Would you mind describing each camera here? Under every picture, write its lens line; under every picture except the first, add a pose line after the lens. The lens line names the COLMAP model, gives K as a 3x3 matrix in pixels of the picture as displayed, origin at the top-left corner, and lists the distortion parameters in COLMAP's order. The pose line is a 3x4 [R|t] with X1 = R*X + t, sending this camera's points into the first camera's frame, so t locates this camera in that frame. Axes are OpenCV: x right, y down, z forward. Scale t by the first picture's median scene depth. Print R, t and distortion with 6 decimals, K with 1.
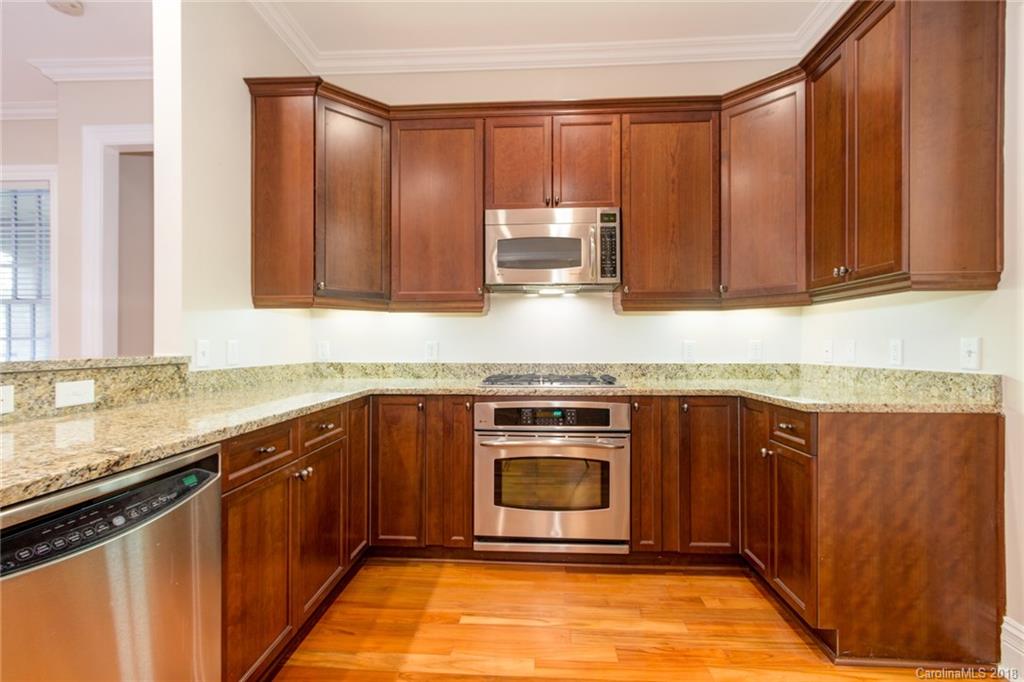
lens RADIAL K [[470.2, 0, 511.3], [0, 470.2, 346.1], [0, 0, 1]] dist [0.000738, 0.001706]
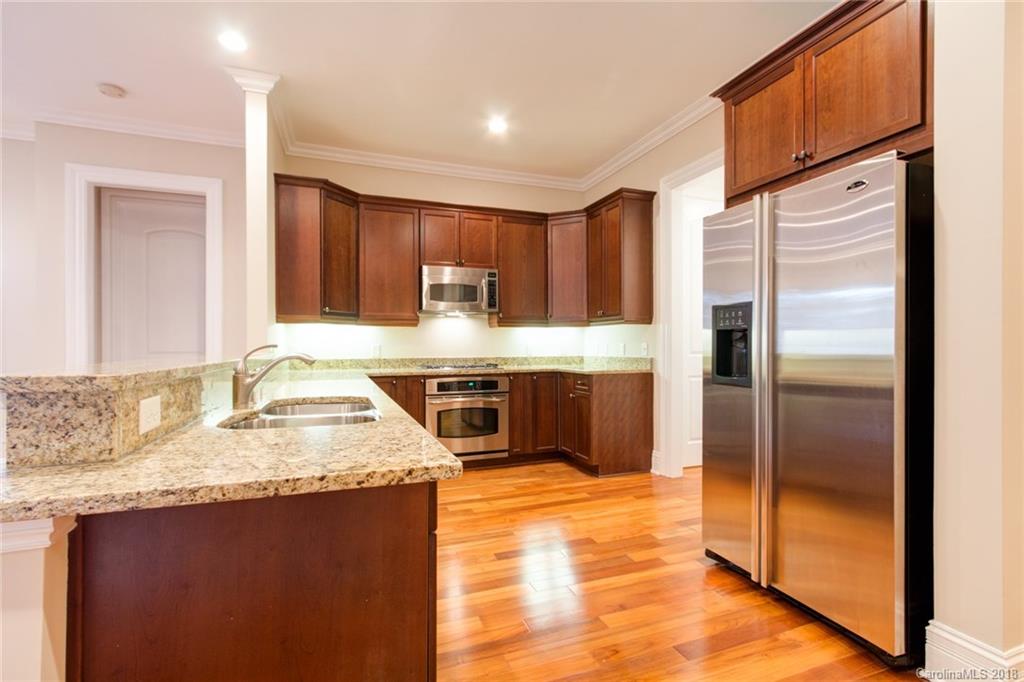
lens RADIAL K [[470.2, 0, 511.3], [0, 470.2, 346.1], [0, 0, 1]] dist [0.000738, 0.001706]
pose [[0.915703, -0.003325, 0.401841, -0.489221], [0.003369, 0.999994, 0.000597, -0.004517], [-0.401841, 0.000808, 0.915709, -0.728981]]
